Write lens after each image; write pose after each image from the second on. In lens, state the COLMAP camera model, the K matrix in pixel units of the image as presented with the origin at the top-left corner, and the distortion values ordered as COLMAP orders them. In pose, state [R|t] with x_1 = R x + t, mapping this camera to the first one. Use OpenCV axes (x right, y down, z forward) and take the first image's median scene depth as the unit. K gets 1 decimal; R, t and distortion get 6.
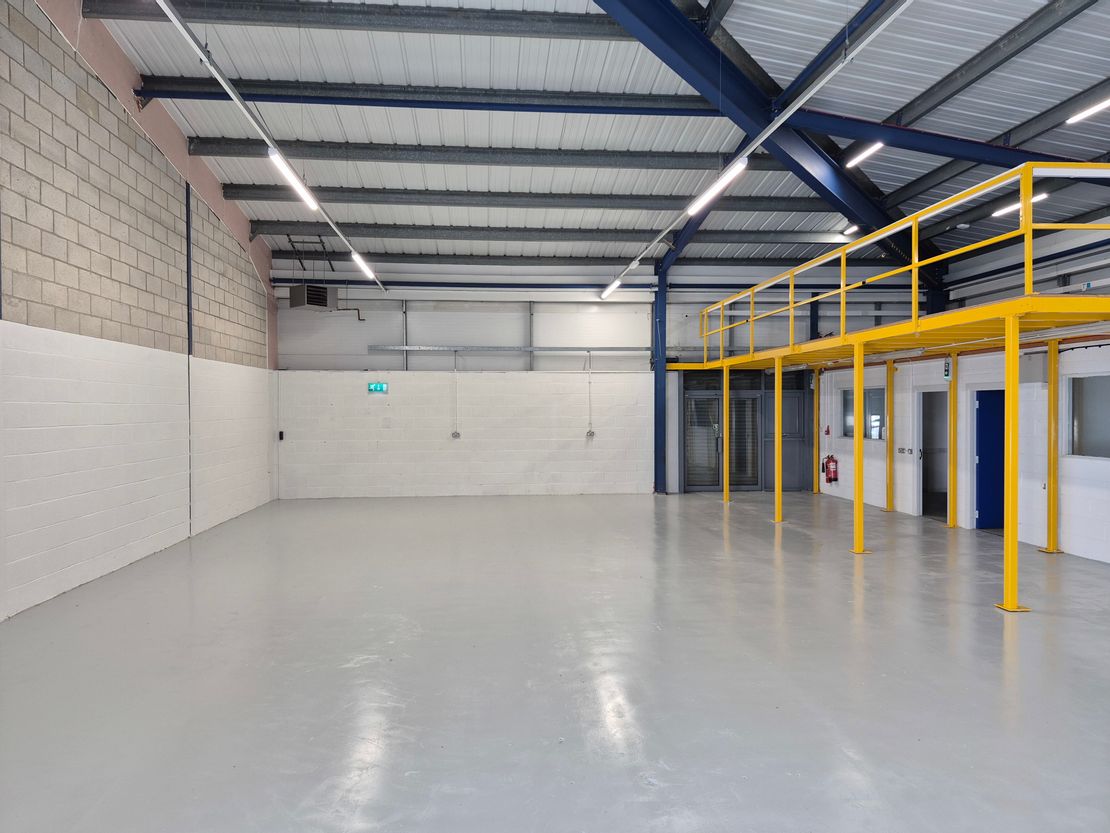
lens RADIAL K [[734.1, 0, 555.0], [0, 734.1, 416.5], [0, 0, 1]] dist [0.001861, -0.000875]
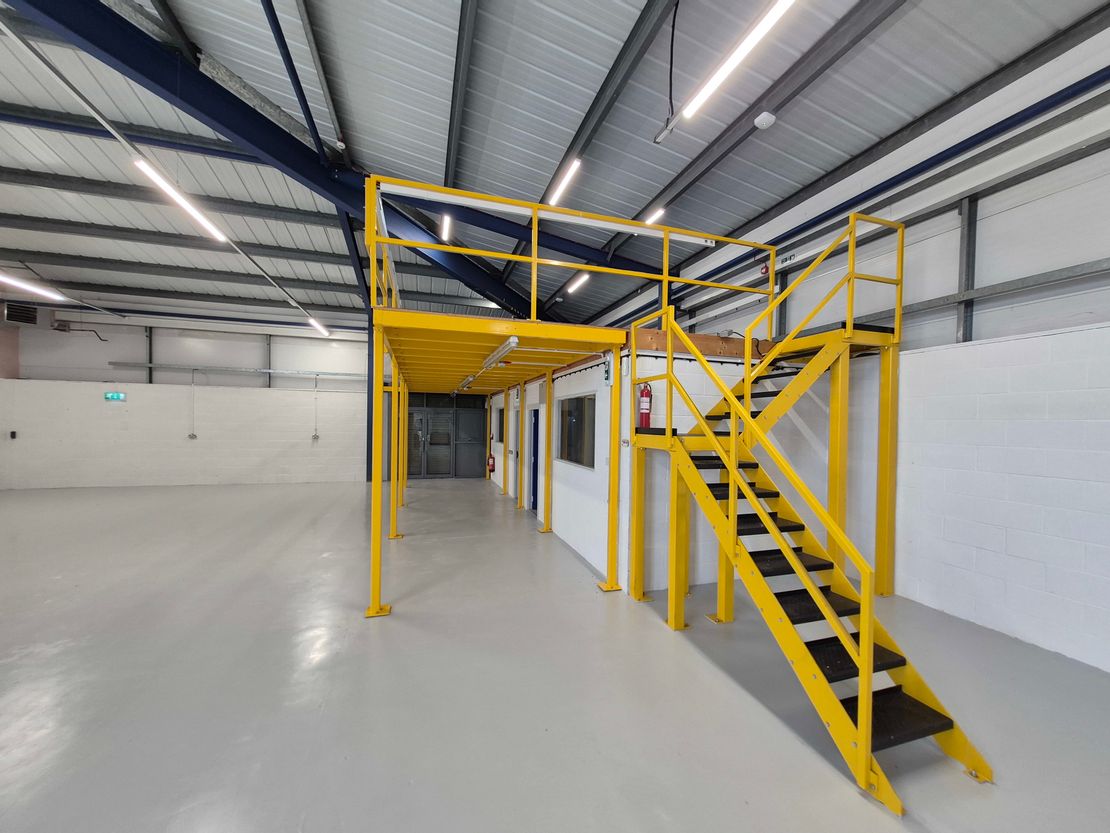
lens RADIAL K [[432.5, 0, 561.8], [0, 432.5, 423.9], [0, 0, 1]] dist [0.001004, 0.000096]
pose [[0.974837, 0.018665, 0.222134, 0.316537], [-0.017707, 0.999823, -0.006303, -0.002827], [-0.222212, 0.002211, 0.974996, 0.139060]]
